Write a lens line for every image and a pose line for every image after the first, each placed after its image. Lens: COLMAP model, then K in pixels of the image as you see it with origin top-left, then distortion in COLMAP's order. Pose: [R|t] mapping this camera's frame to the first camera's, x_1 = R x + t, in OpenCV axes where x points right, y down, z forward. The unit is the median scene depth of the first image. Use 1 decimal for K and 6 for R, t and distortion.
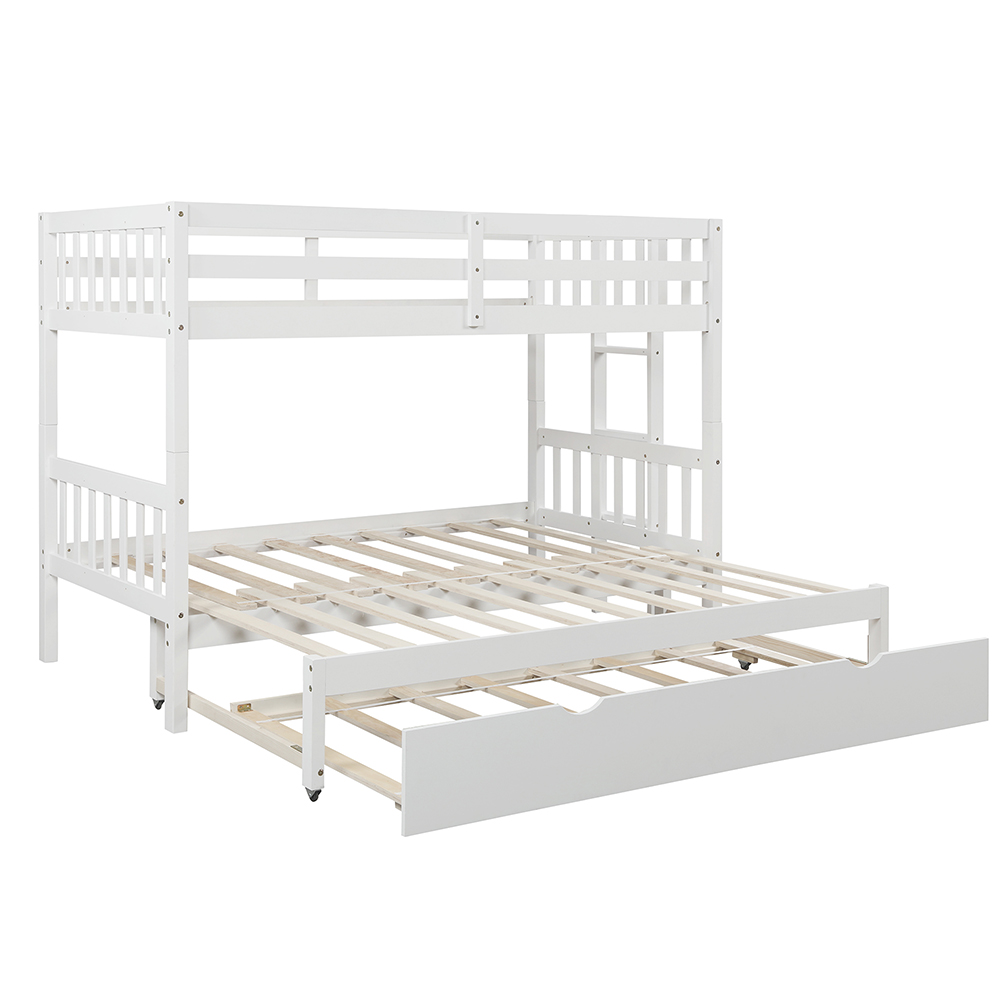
lens RADIAL K [[1709.2, 0, 499.3], [0, 1709.2, 458.9], [0, 0, 1]] dist [0.026980, -0.017681]
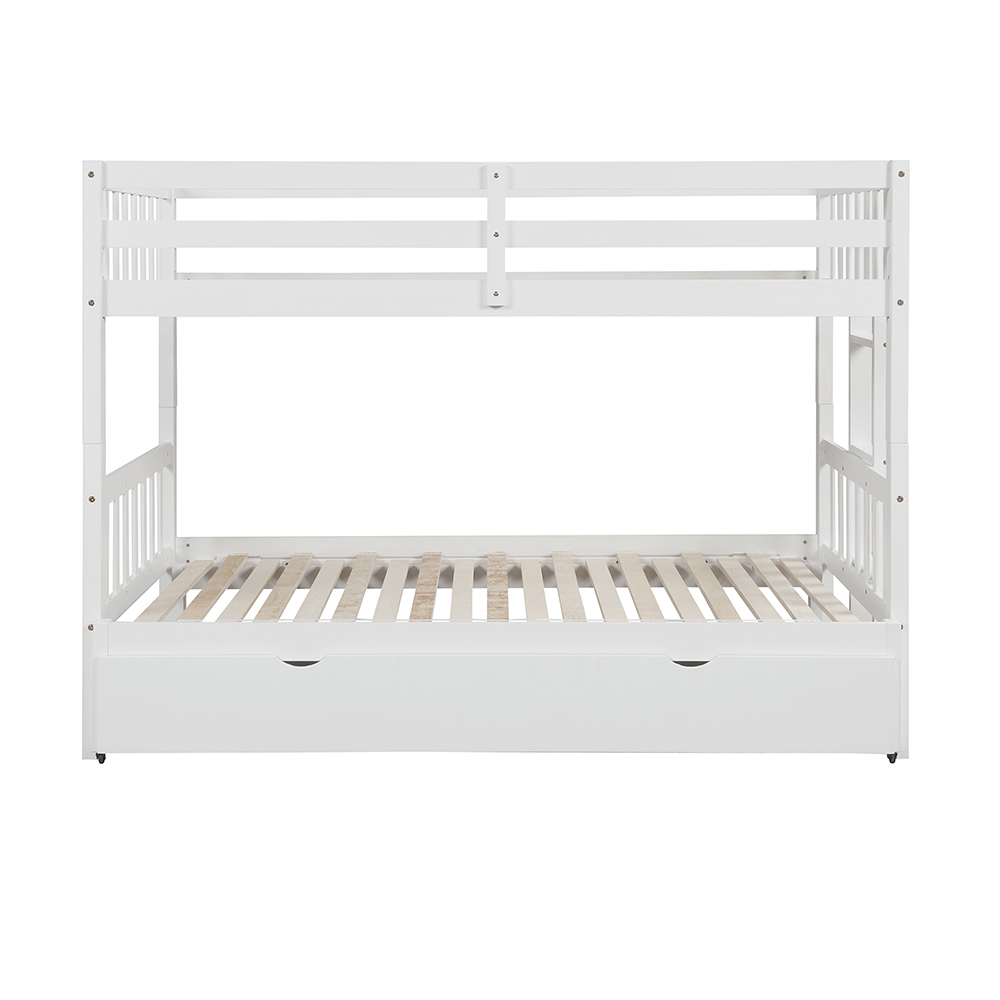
lens RADIAL K [[1849.9, 0, 498.5], [0, 1849.9, 446.9], [0, 0, 1]] dist [0.036979, 0.059084]
pose [[0.826415, 0.056621, -0.560208, 0.461203], [-0.055235, 0.998285, 0.019414, -0.027750], [0.560346, 0.014899, 0.828125, 0.278052]]
